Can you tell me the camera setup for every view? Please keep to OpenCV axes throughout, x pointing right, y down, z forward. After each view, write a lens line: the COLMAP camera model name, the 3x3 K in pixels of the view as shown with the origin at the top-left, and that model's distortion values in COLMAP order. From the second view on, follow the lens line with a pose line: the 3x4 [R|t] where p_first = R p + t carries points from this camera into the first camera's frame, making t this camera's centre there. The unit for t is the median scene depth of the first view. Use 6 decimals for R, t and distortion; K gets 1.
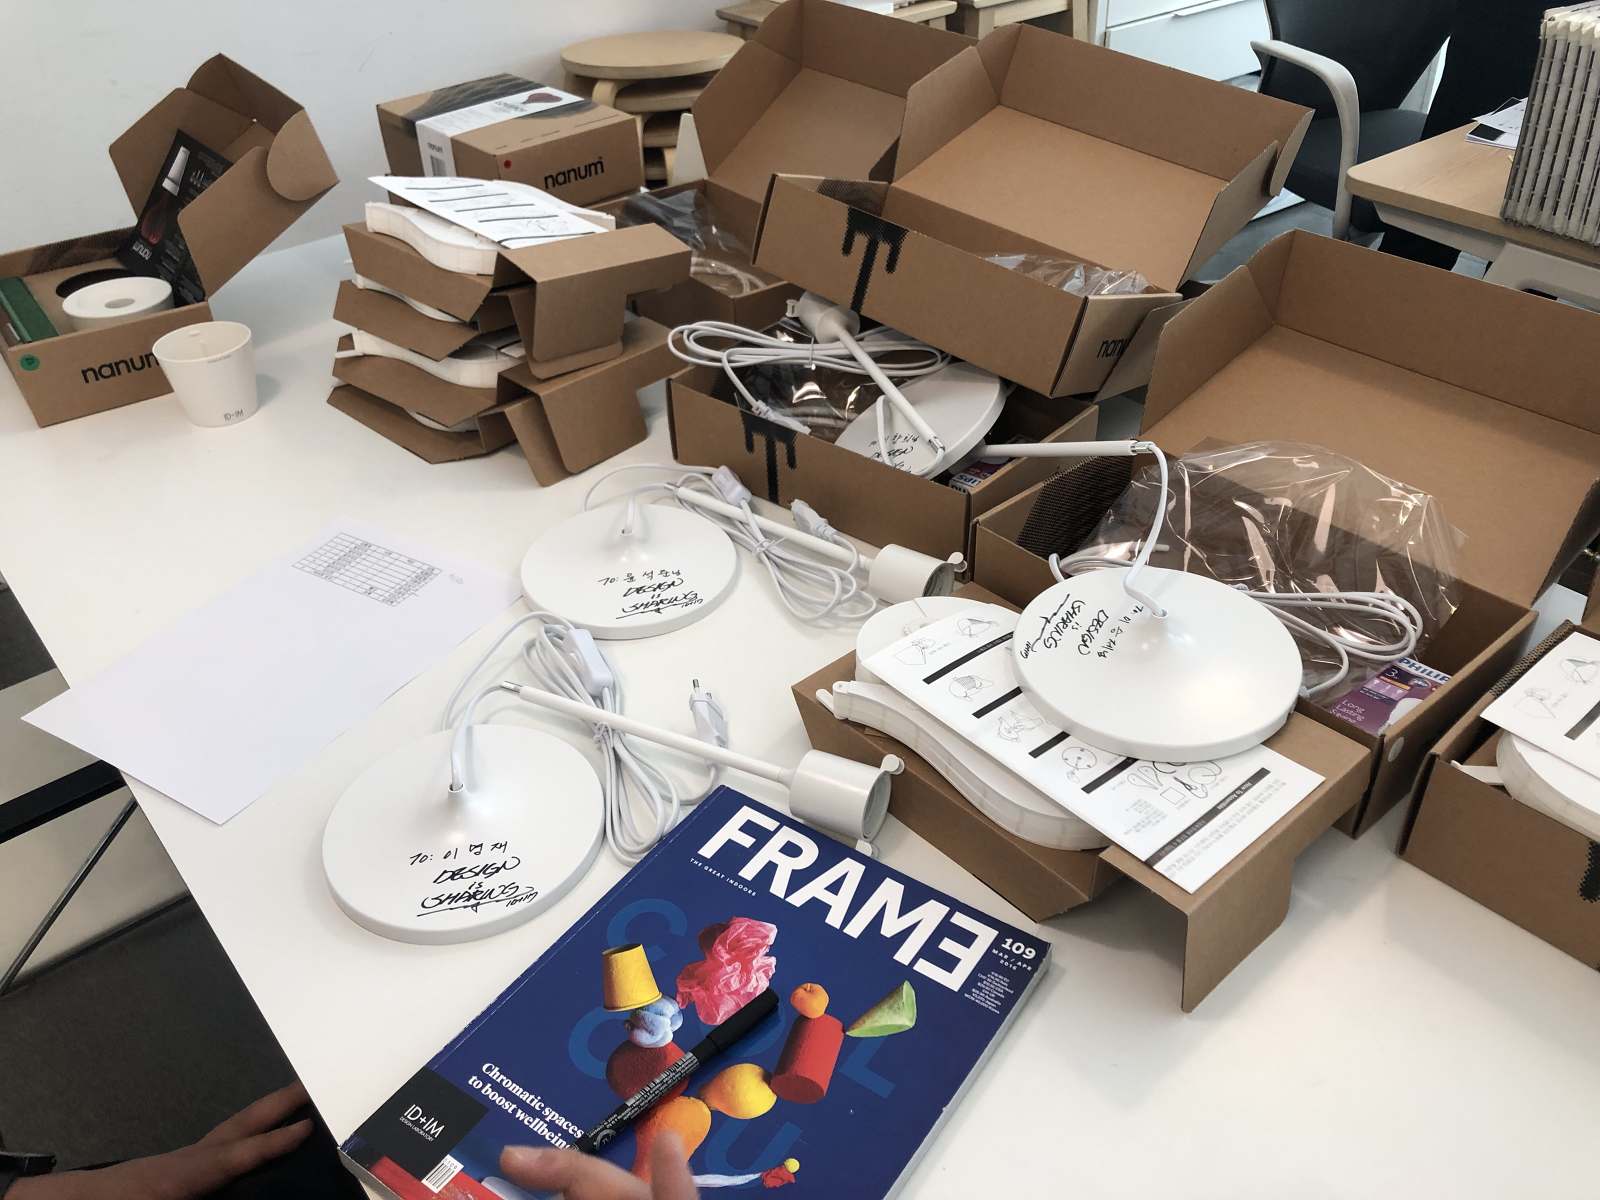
lens RADIAL K [[1334.1, 0, 794.0], [0, 1334.1, 557.6], [0, 0, 1]] dist [0.043797, -0.044884]
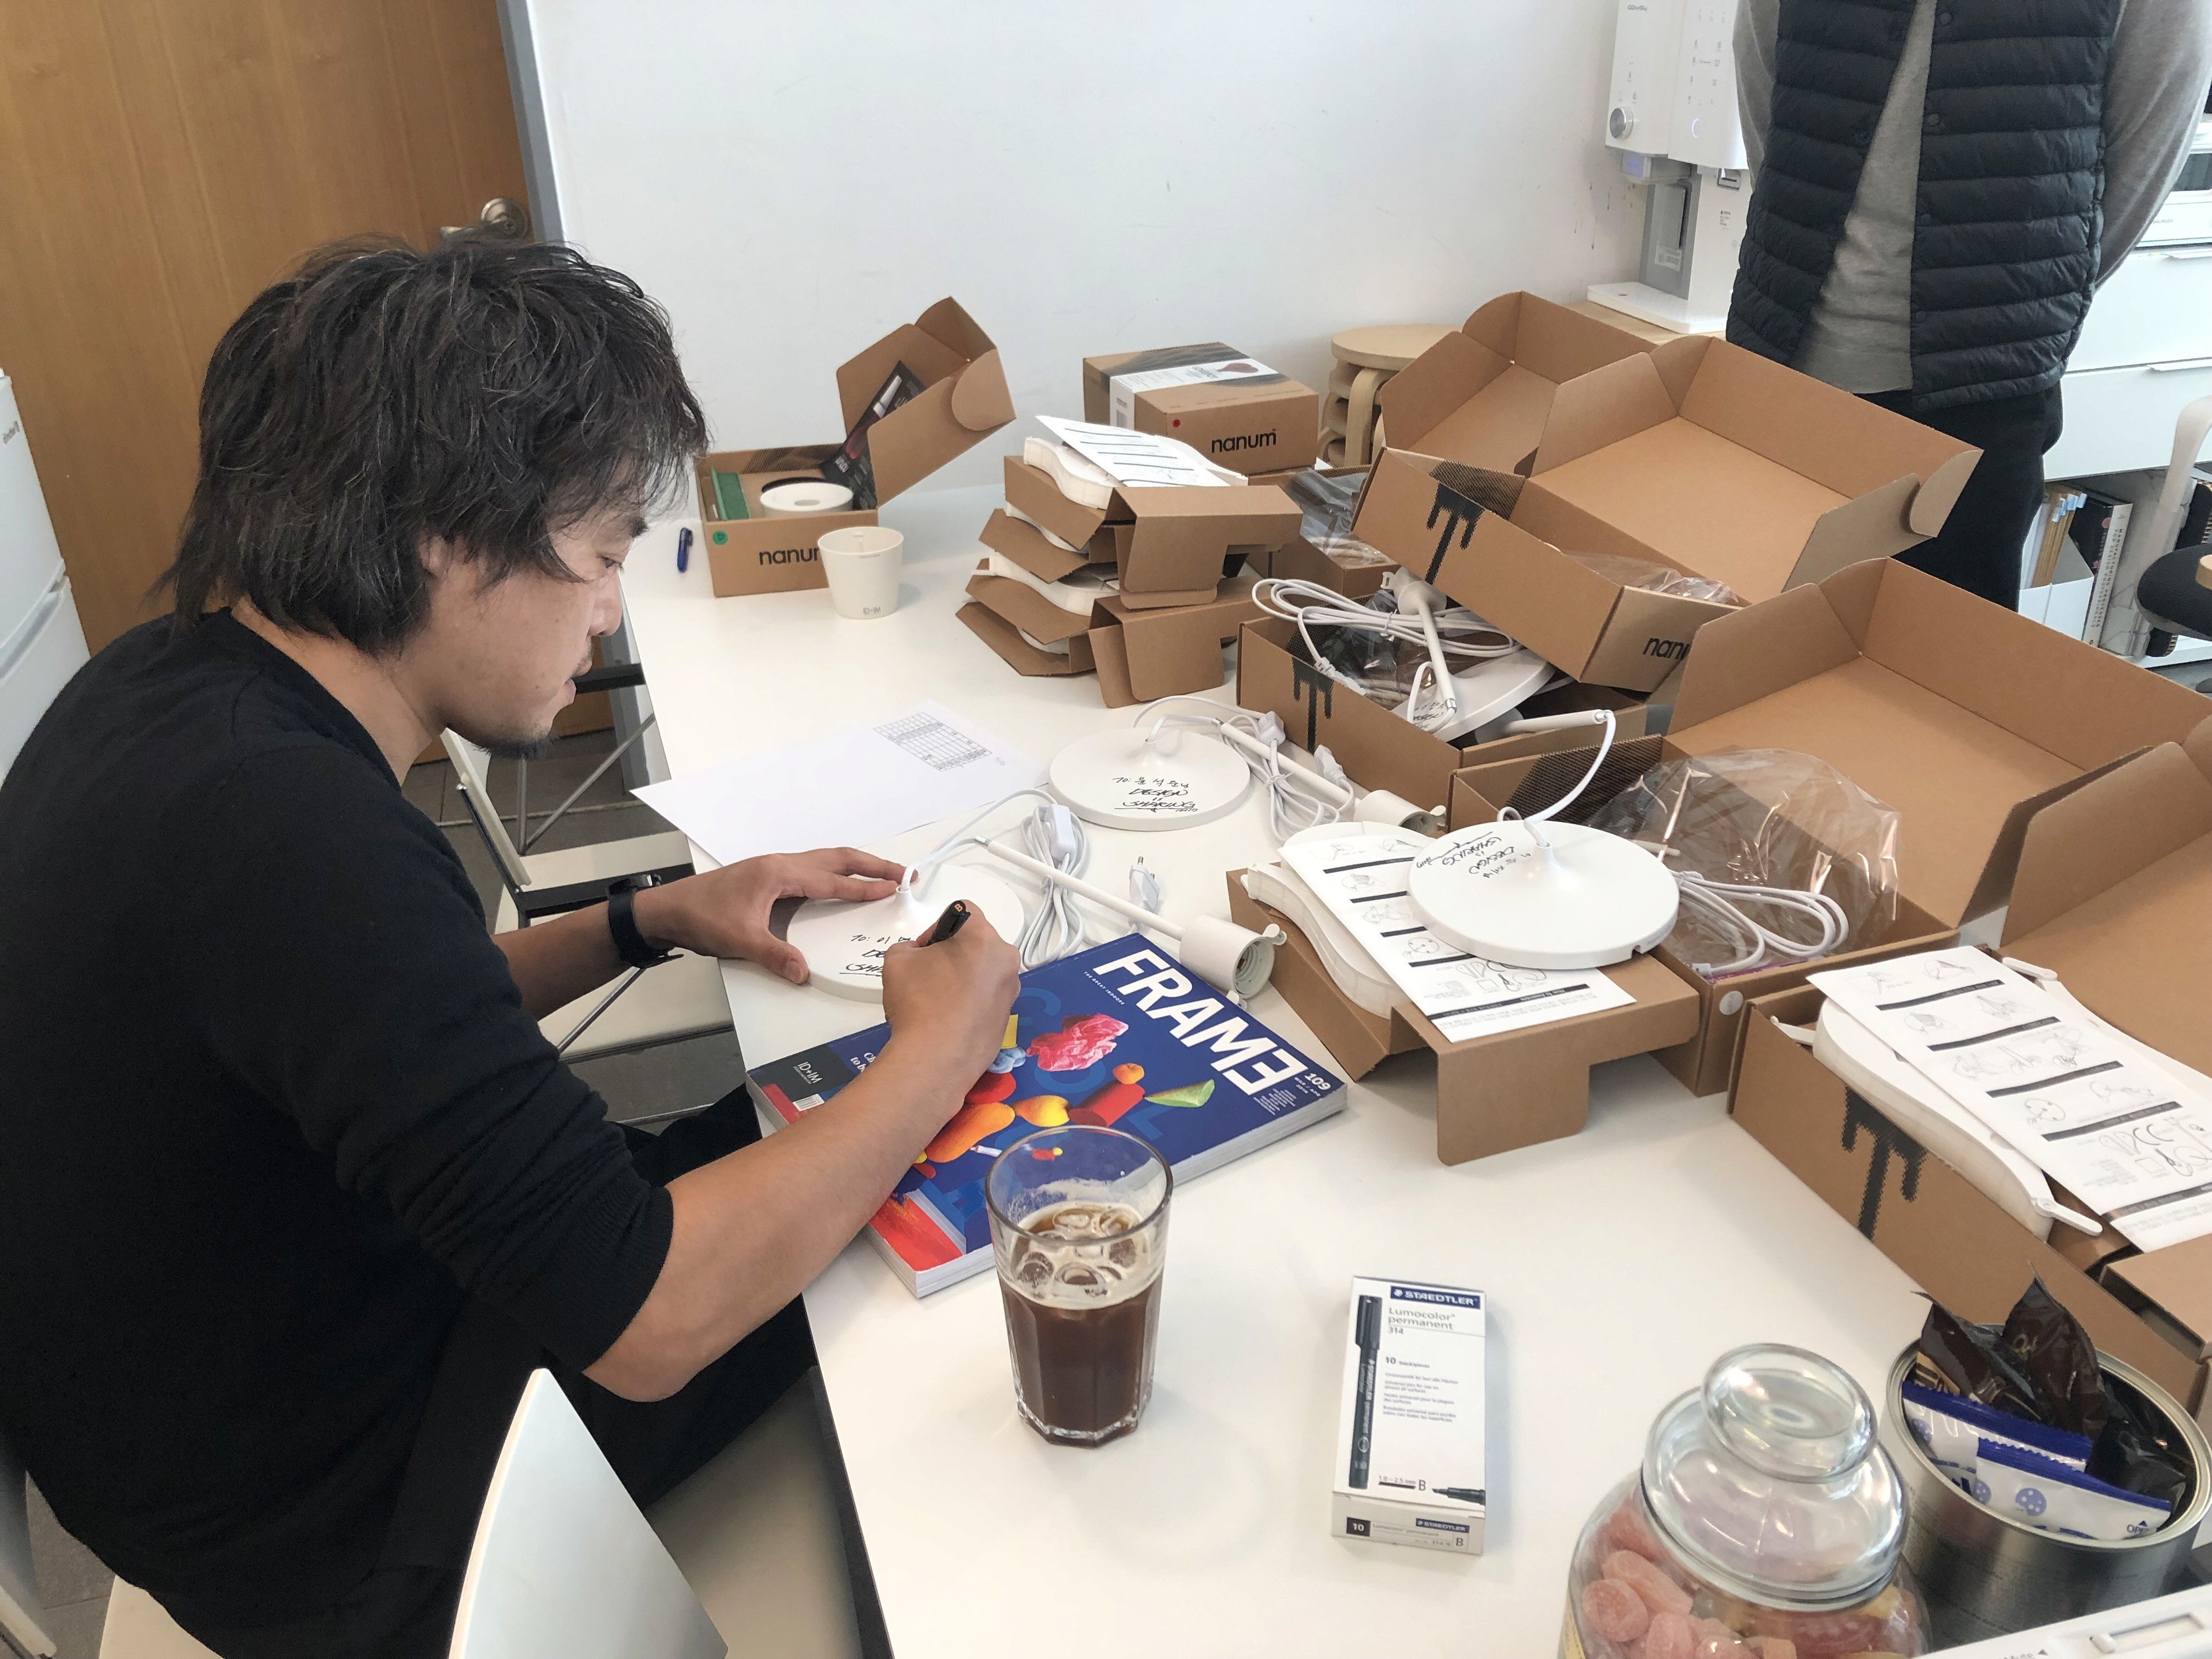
lens RADIAL K [[1844.4, 0, 1104.6], [0, 1844.4, 808.5], [0, 0, 1]] dist [0.043797, -0.044884]
pose [[0.930241, 0.176339, -0.321802, 0.290877], [-0.214348, 0.972921, -0.086485, 0.151040], [0.297837, 0.149430, 0.942849, -0.355833]]
